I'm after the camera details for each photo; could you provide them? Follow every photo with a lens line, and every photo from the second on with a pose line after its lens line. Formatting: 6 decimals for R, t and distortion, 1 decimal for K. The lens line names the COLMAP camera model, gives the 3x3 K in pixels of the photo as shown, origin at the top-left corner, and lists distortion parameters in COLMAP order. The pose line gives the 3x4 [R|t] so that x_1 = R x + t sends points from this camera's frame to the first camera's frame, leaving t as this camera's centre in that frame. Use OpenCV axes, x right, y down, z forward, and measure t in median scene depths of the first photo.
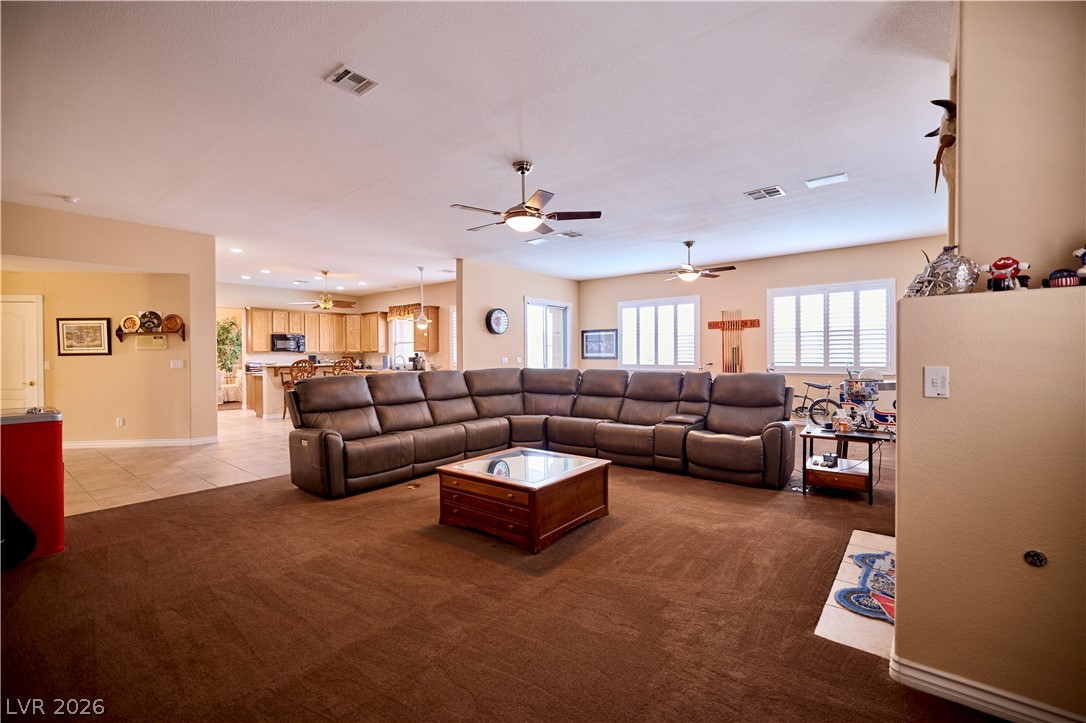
lens RADIAL K [[470.3, 0, 544.5], [0, 470.3, 359.7], [0, 0, 1]] dist [0.000457, -0.000755]
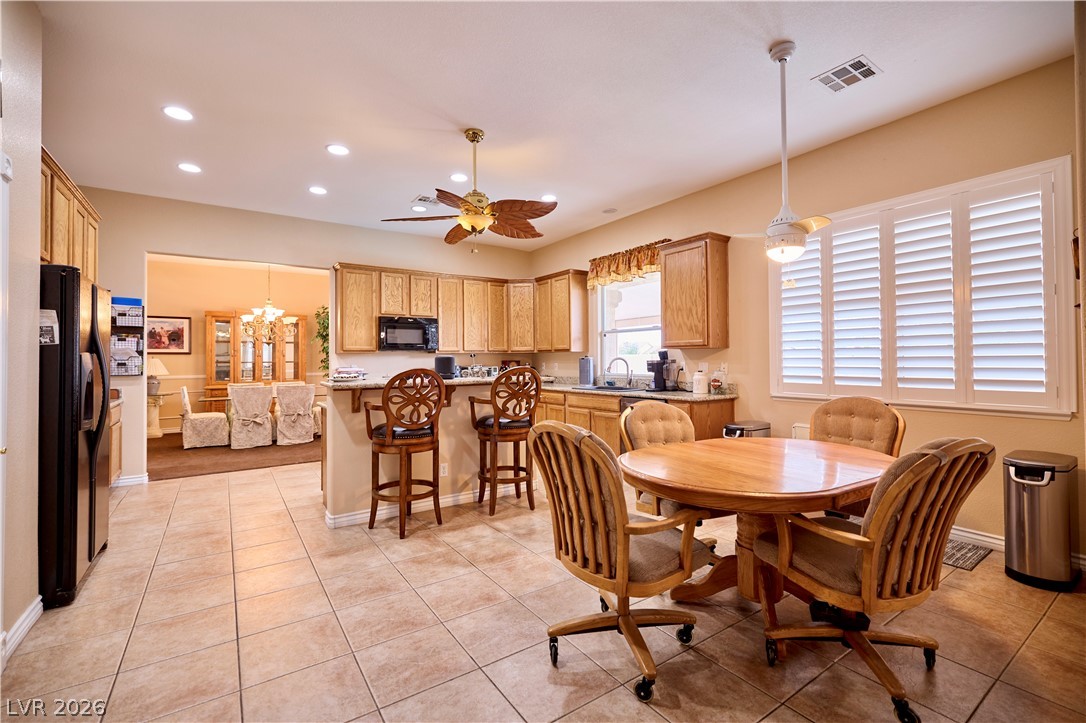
lens RADIAL K [[470.3, 0, 541.3], [0, 470.3, 358.0], [0, 0, 1]] dist [0.000457, -0.000755]
pose [[0.957983, -0.002391, -0.286813, -0.256005], [-0.000409, 0.999953, -0.009702, -0.003987], [0.286823, 0.009412, 0.957937, 0.547213]]
